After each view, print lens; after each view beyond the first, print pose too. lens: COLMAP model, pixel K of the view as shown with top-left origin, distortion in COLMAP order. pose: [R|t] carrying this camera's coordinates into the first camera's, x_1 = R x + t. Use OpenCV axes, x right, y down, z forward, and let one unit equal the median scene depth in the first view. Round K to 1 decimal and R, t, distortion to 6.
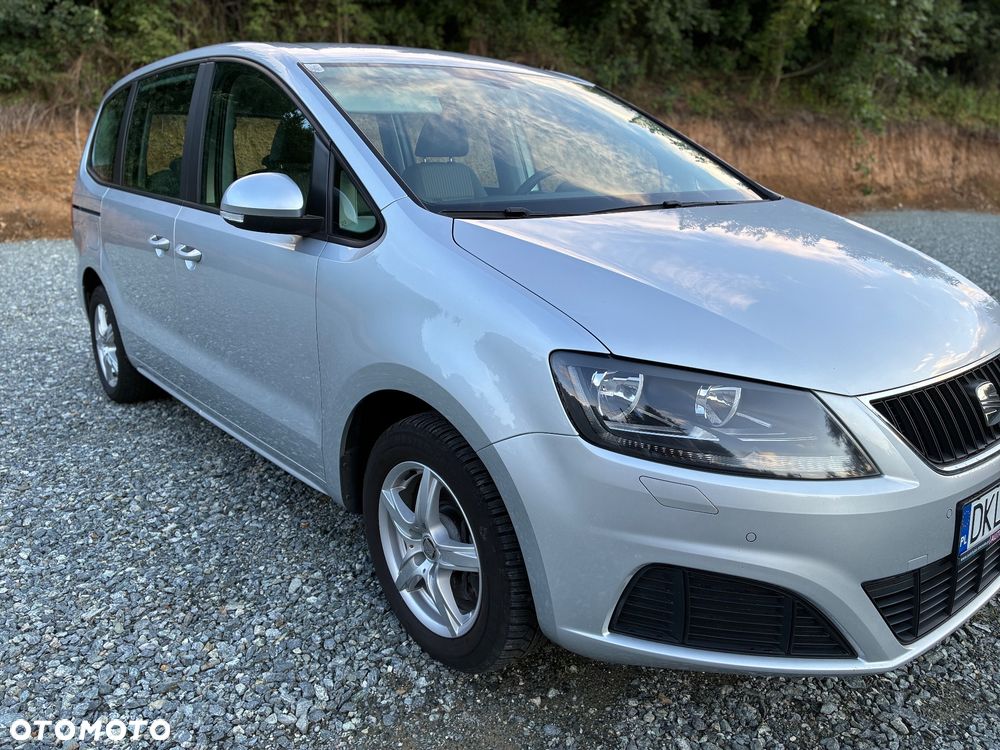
lens RADIAL K [[727.2, 0, 500.0], [0, 727.2, 375.0], [0, 0, 1]] dist [0.087186, -0.109949]
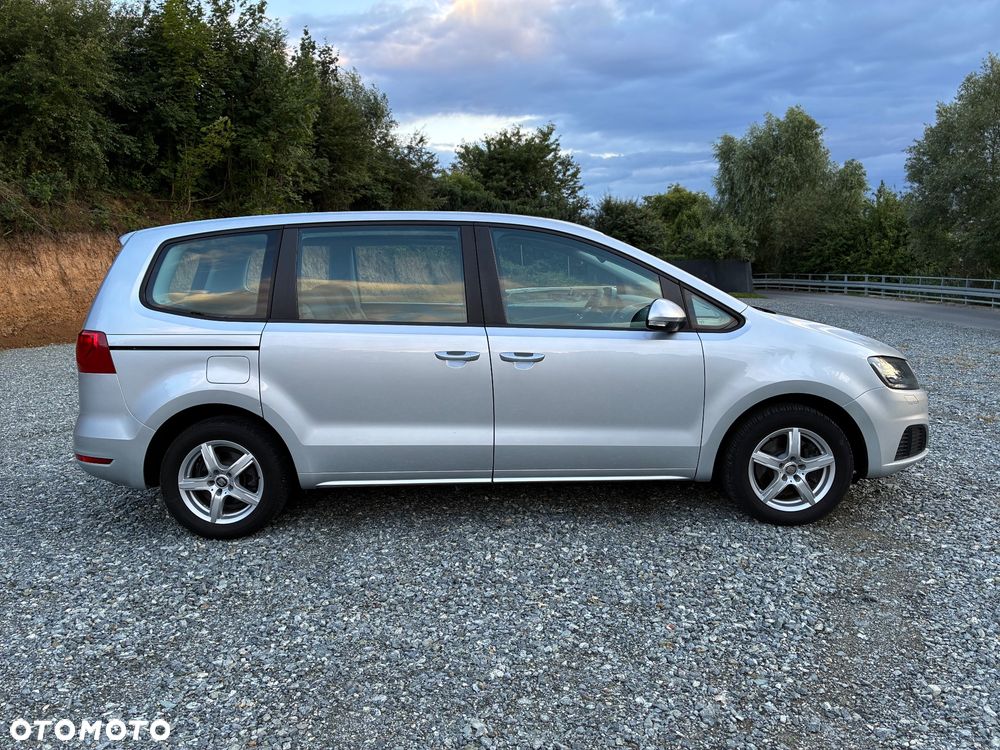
lens RADIAL K [[727.2, 0, 500.0], [0, 727.2, 375.0], [0, 0, 1]] dist [0.087186, -0.109949]
pose [[0.652033, -0.123647, 0.748041, -1.353826], [0.230839, 0.972148, -0.040521, -0.079780], [-0.722196, 0.199098, 0.662415, 0.113587]]
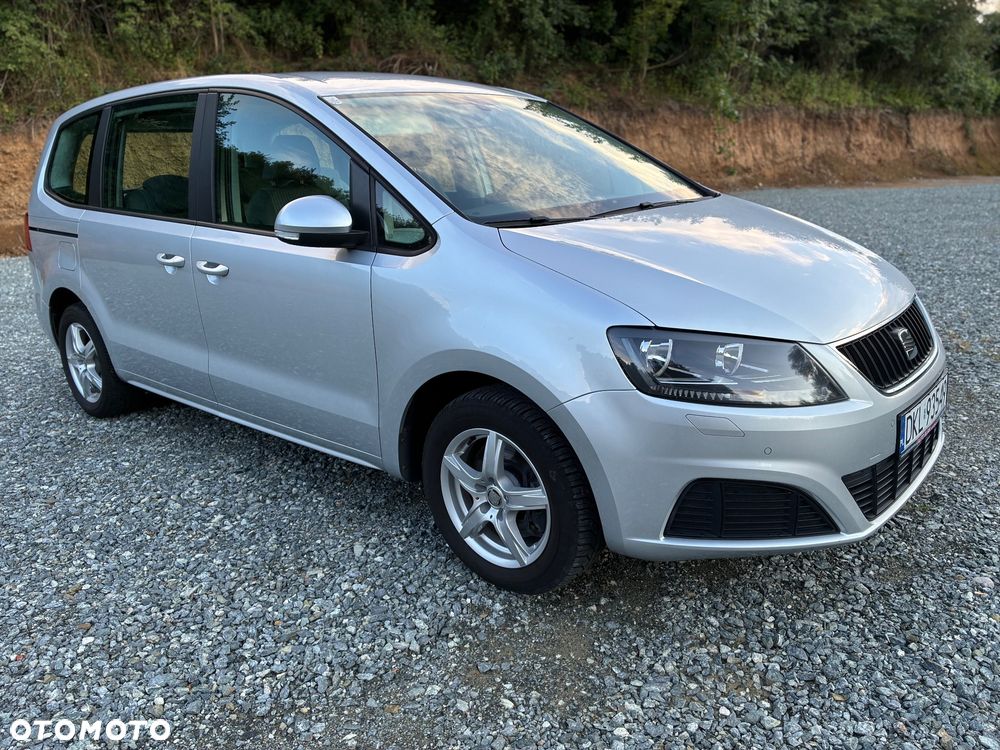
lens RADIAL K [[729.0, 0, 498.8], [0, 729.0, 372.3], [0, 0, 1]] dist [0.055793, -0.064581]
pose [[0.986120, -0.080533, 0.145197, -0.159871], [0.079394, 0.996750, 0.013633, 0.006832], [-0.145823, -0.001916, 0.989309, -0.133556]]
